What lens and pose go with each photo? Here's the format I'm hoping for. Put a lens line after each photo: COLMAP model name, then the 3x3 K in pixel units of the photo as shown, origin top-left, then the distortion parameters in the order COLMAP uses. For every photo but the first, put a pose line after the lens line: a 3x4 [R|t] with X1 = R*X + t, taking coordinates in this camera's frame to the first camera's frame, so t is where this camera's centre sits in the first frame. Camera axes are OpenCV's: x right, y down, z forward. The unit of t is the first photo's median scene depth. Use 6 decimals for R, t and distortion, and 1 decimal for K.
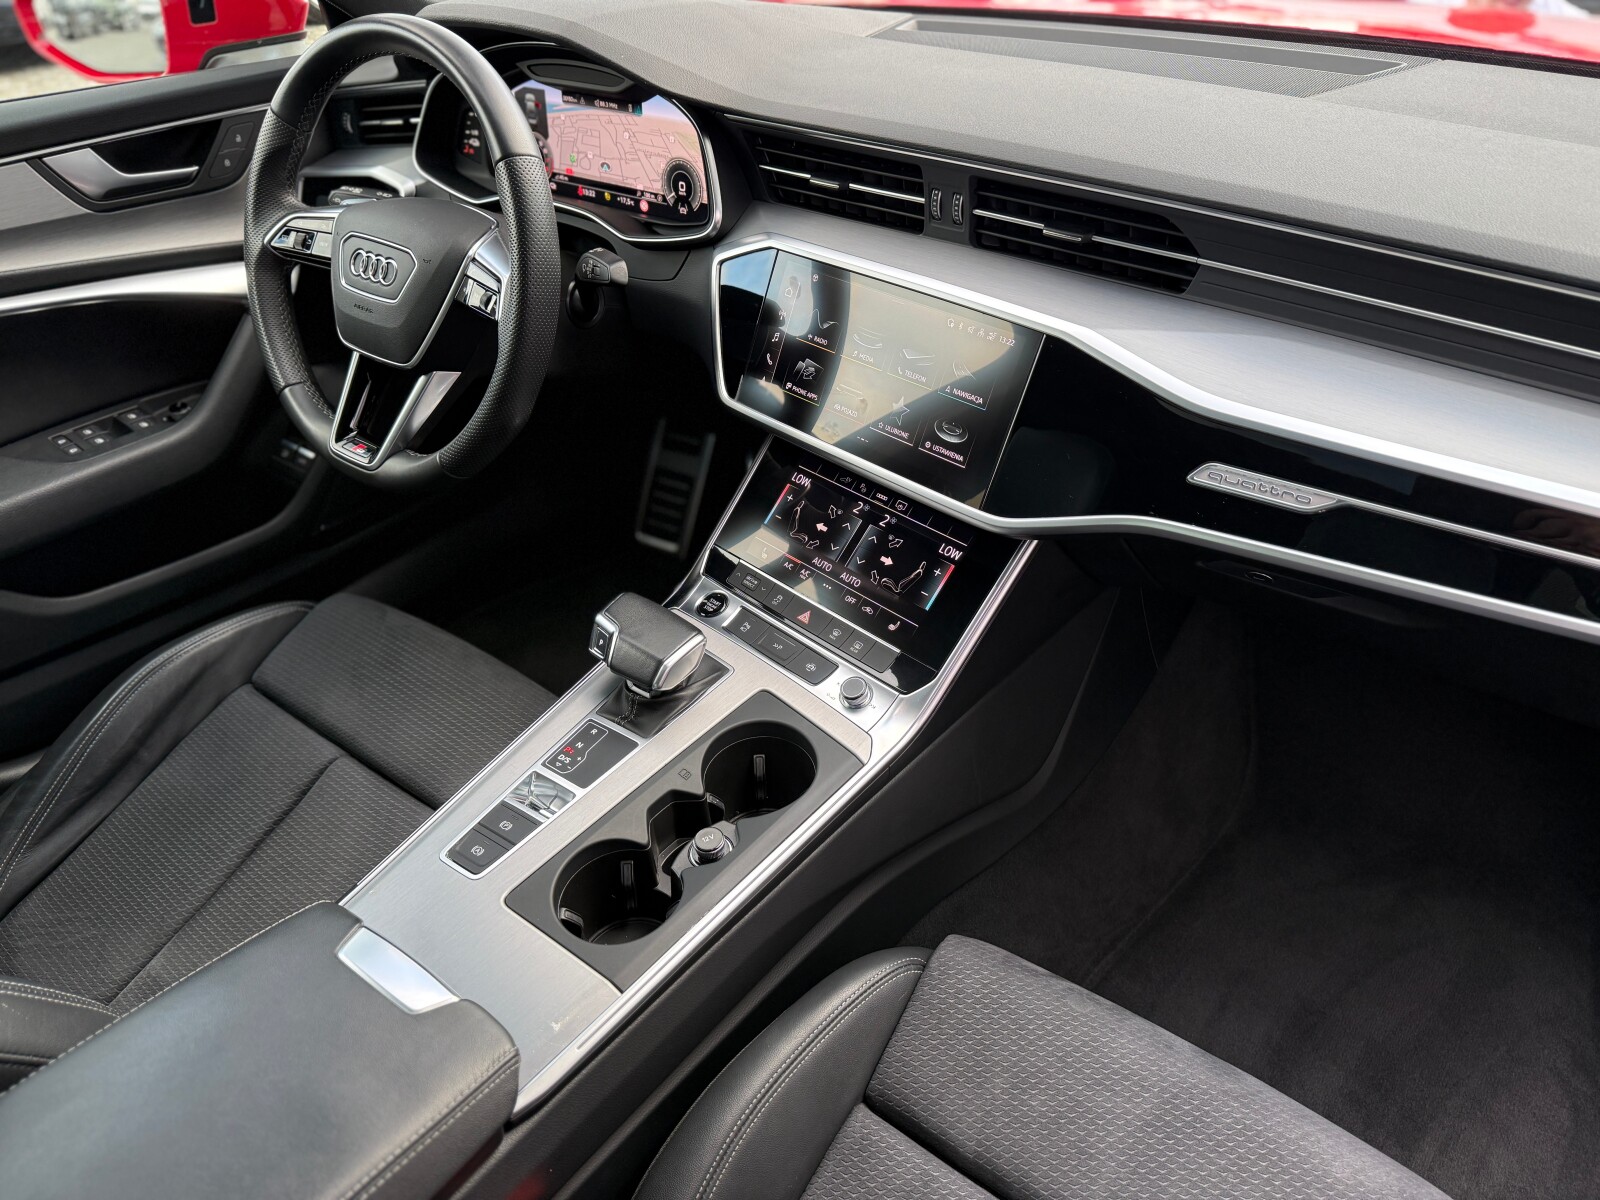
lens RADIAL K [[1139.6, 0, 798.8], [0, 1139.6, 599.6], [0, 0, 1]] dist [0.045578, -0.088436]
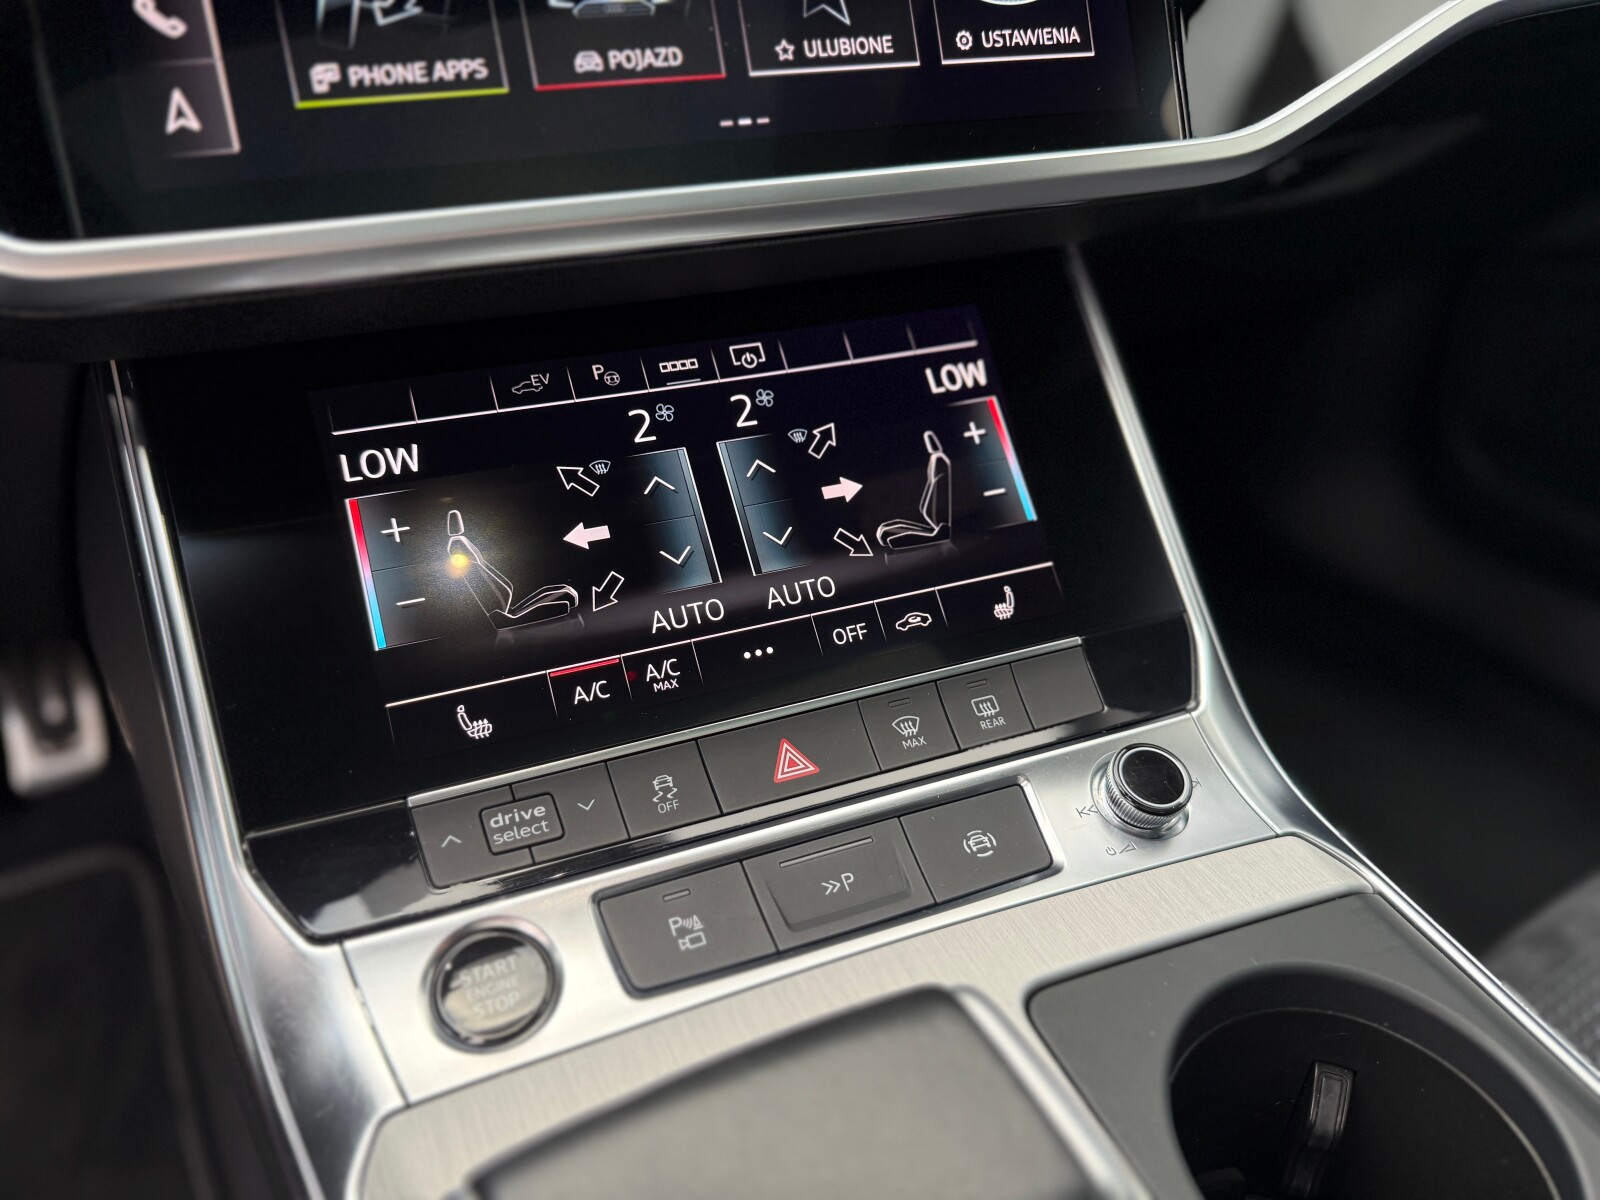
lens RADIAL K [[1139.6, 0, 801.5], [0, 1139.6, 607.3], [0, 0, 1]] dist [0.045578, -0.088436]
pose [[0.386017, -0.483059, 0.785904, -0.225688], [0.524528, 0.815750, 0.243768, -0.097169], [-0.758855, 0.318130, 0.568271, 0.811759]]
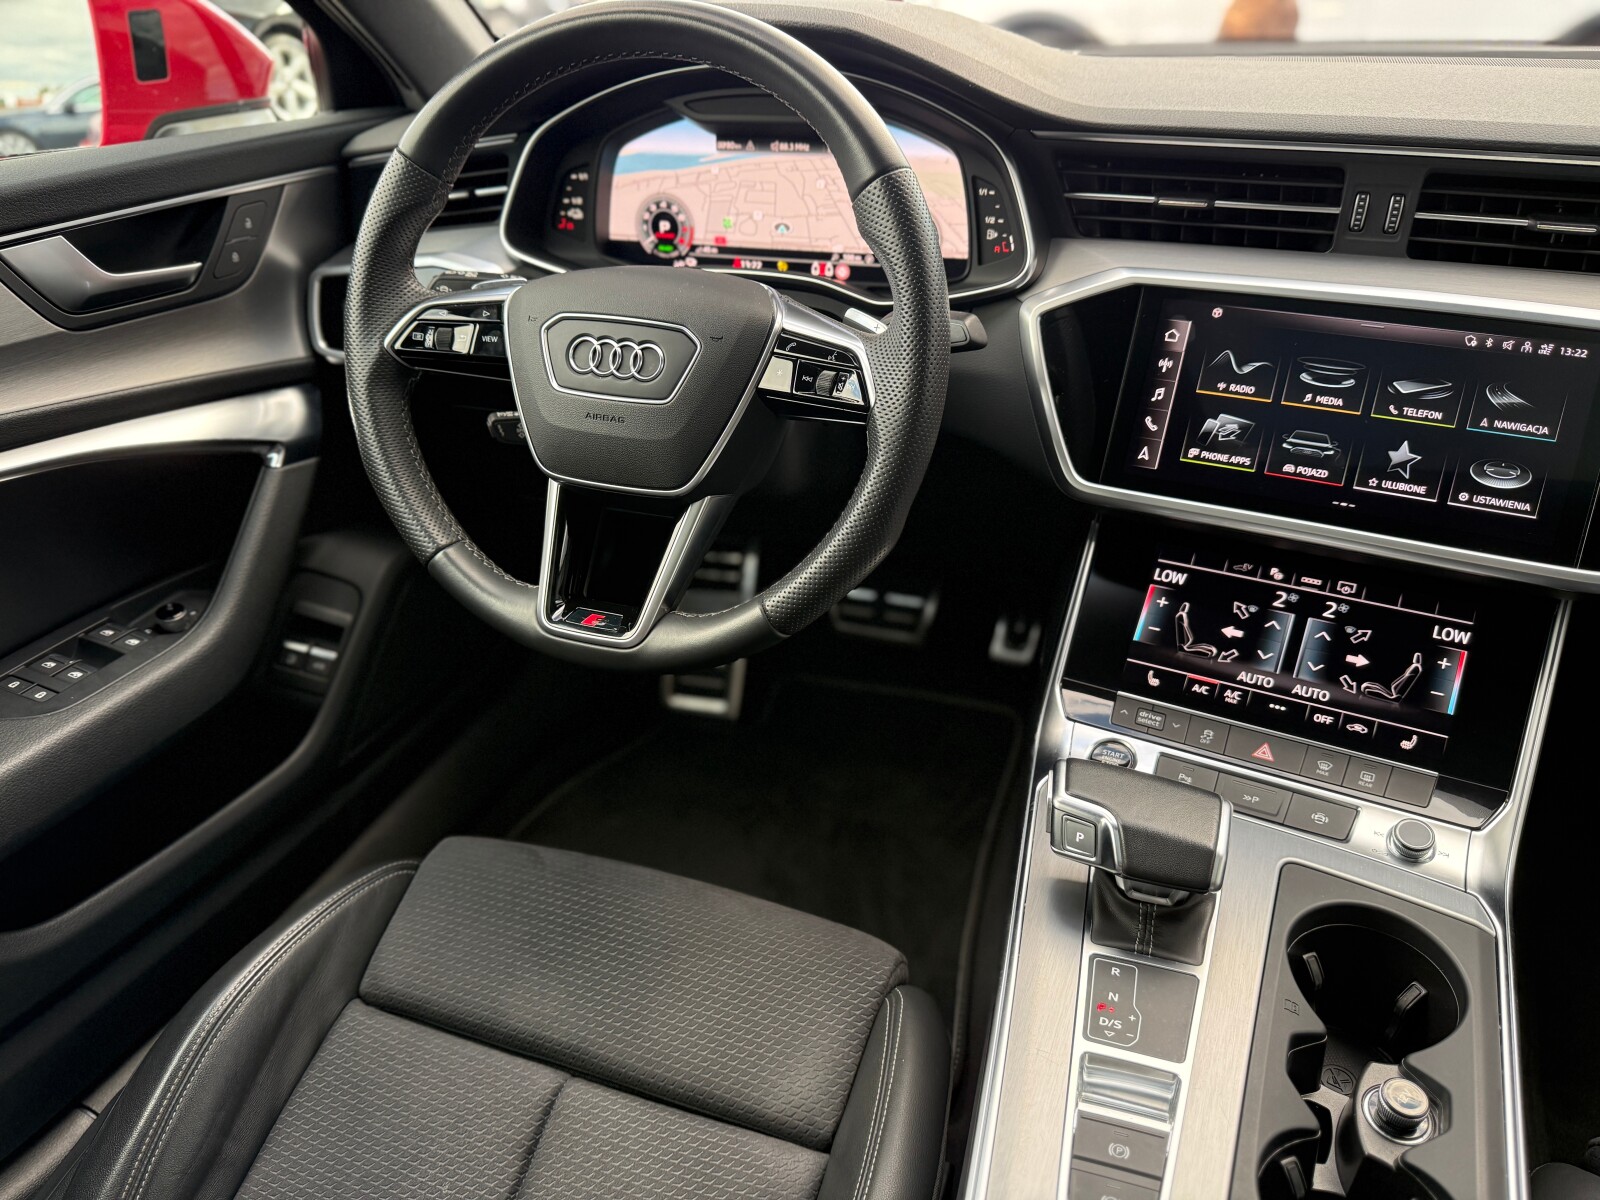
lens RADIAL K [[1139.6, 0, 796.0], [0, 1139.6, 600.1], [0, 0, 1]] dist [0.045578, -0.088436]
pose [[0.958482, -0.138131, 0.249462, -0.469107], [0.166077, 0.981565, -0.094594, -0.063105], [-0.231797, 0.132097, 0.963753, 0.335509]]
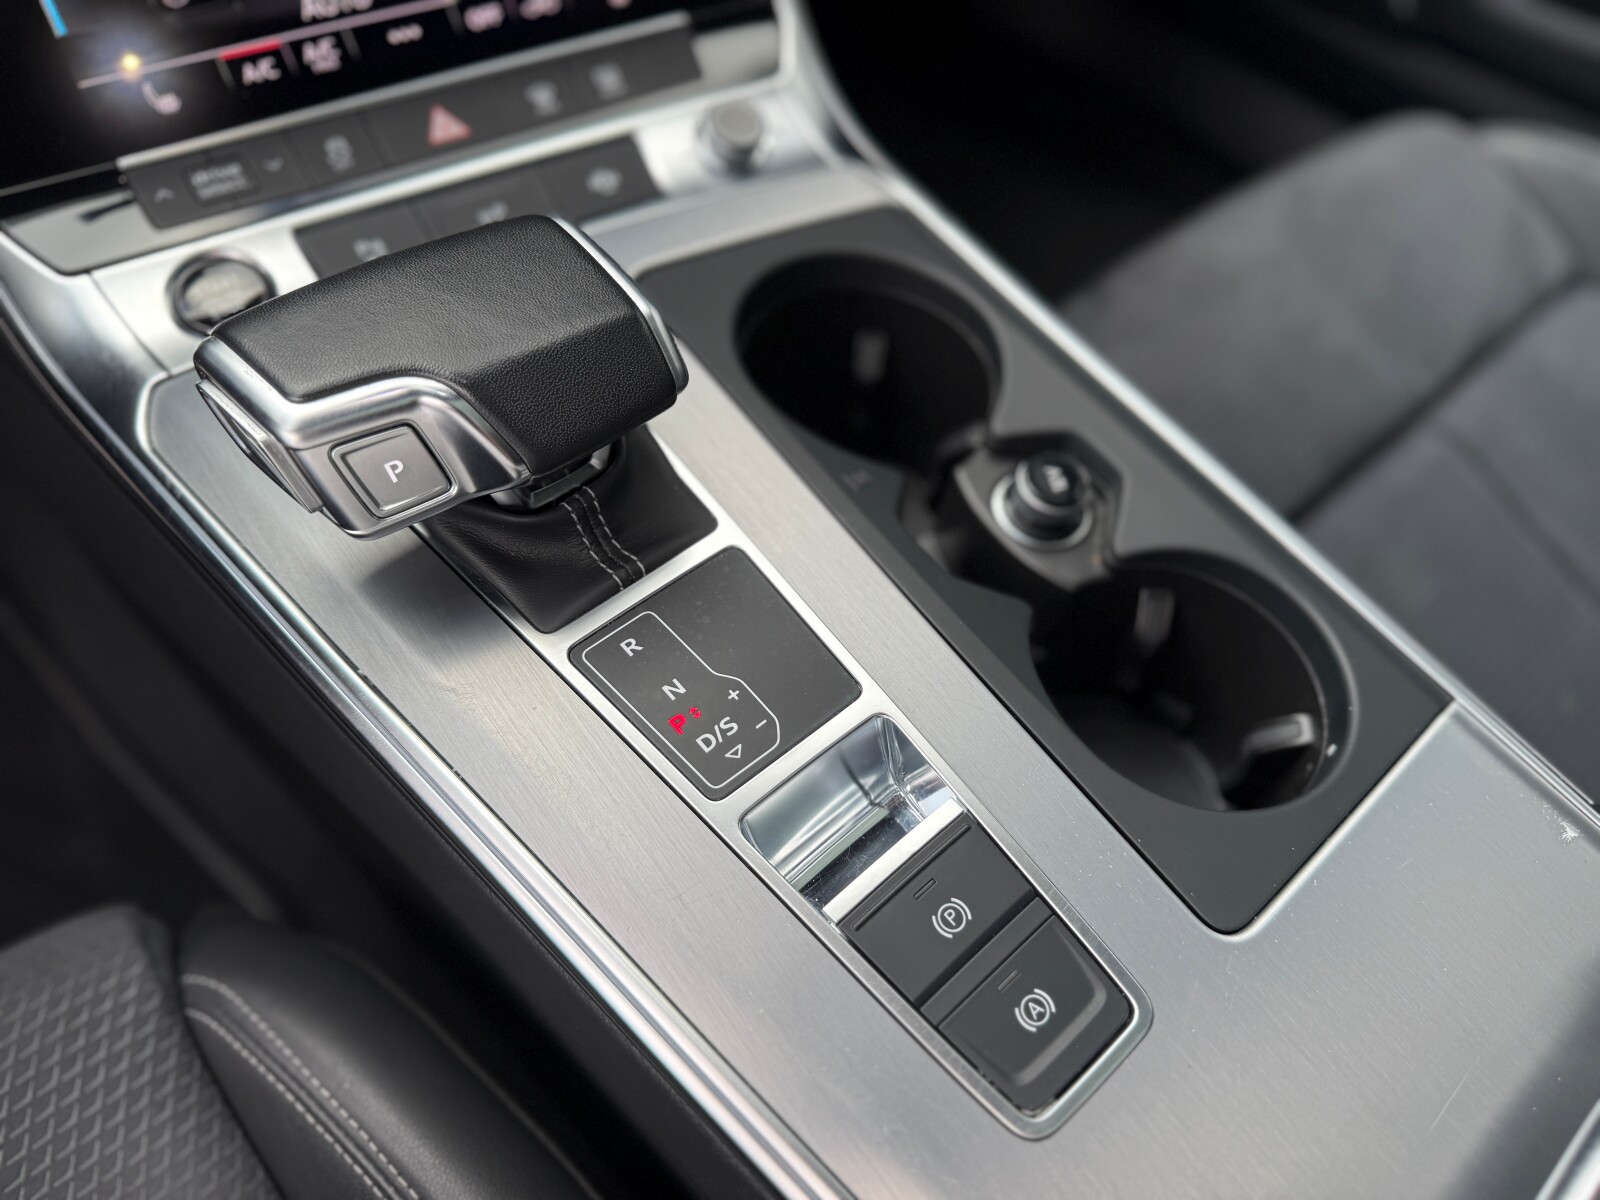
lens RADIAL K [[1180.2, 0, 808.1], [0, 1180.2, 595.2], [0, 0, 1]] dist [-0.023999, -0.010808]
pose [[0.190490, -0.762572, 0.618222, -0.342281], [0.505356, 0.616074, 0.604209, -0.065156], [-0.841623, 0.197326, 0.502726, 0.735593]]
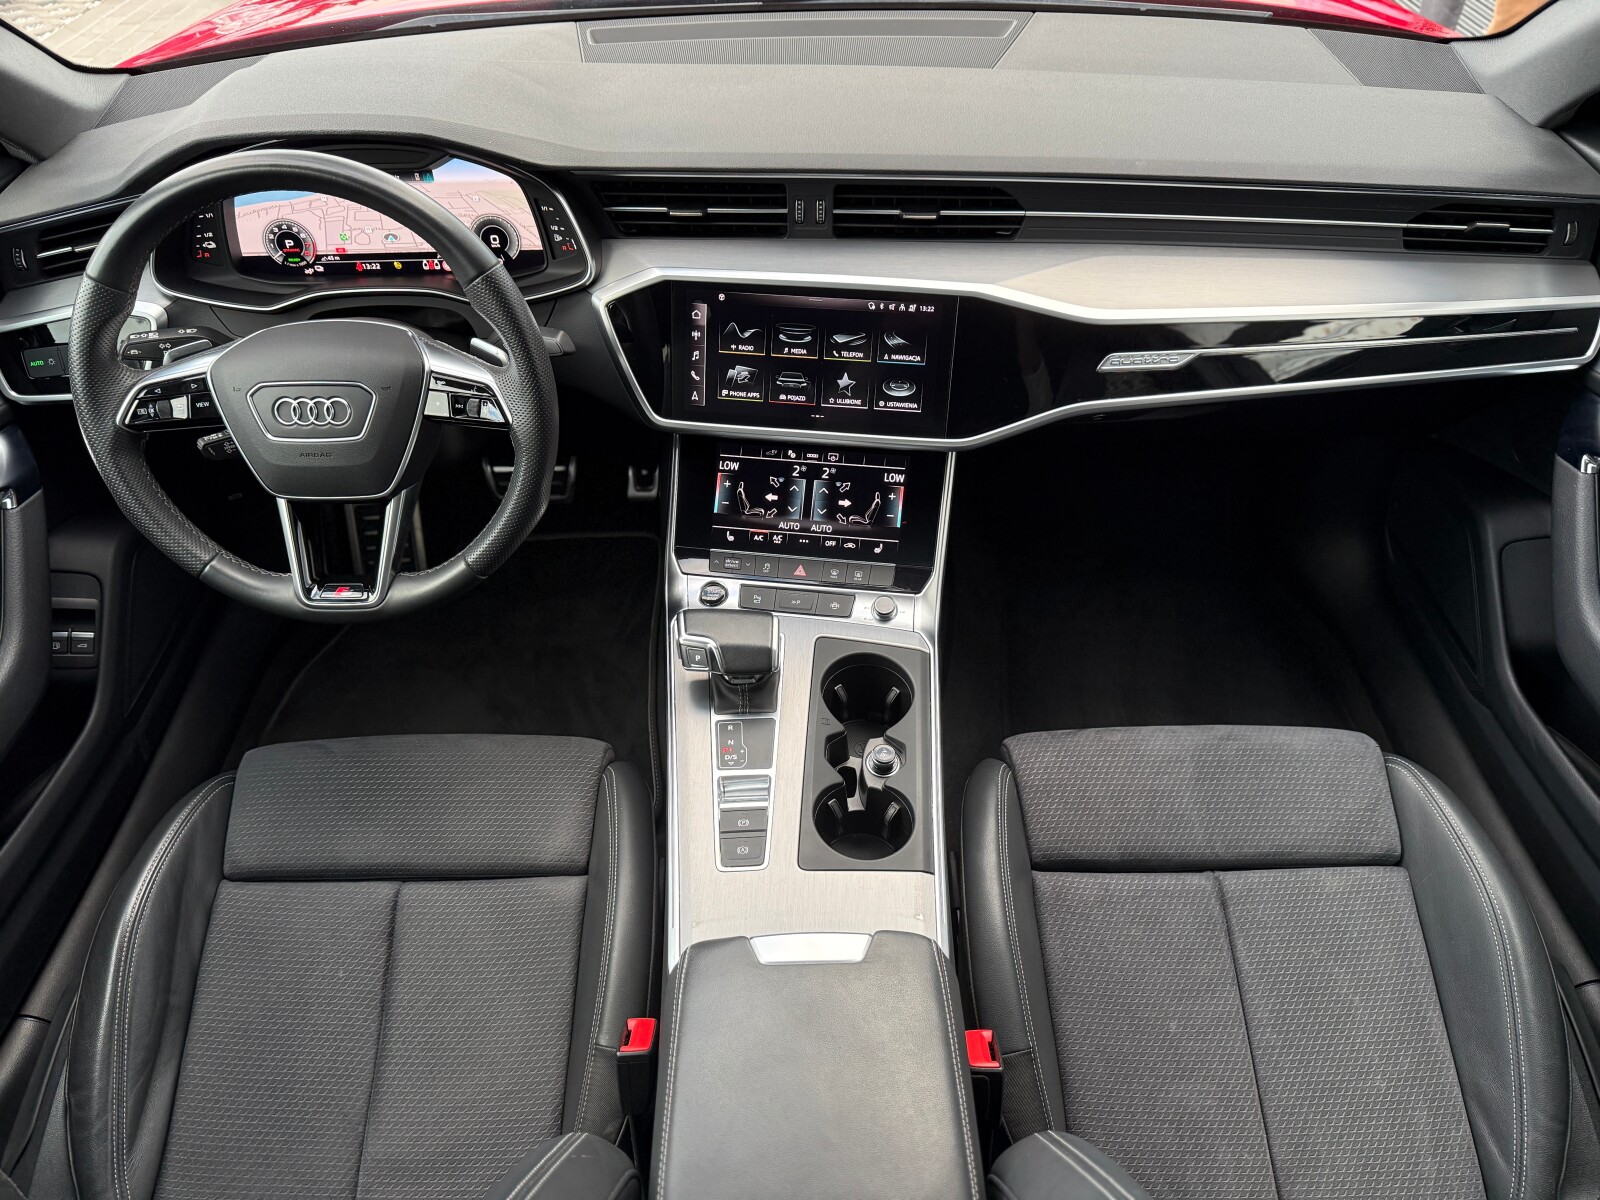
lens RADIAL K [[1139.6, 0, 812.0], [0, 1139.6, 619.0], [0, 0, 1]] dist [0.045578, -0.088436]
pose [[0.787745, -0.408737, 0.460859, -0.570173], [0.347719, 0.912606, 0.215038, -0.196515], [-0.508477, -0.009146, 0.861027, -0.050403]]
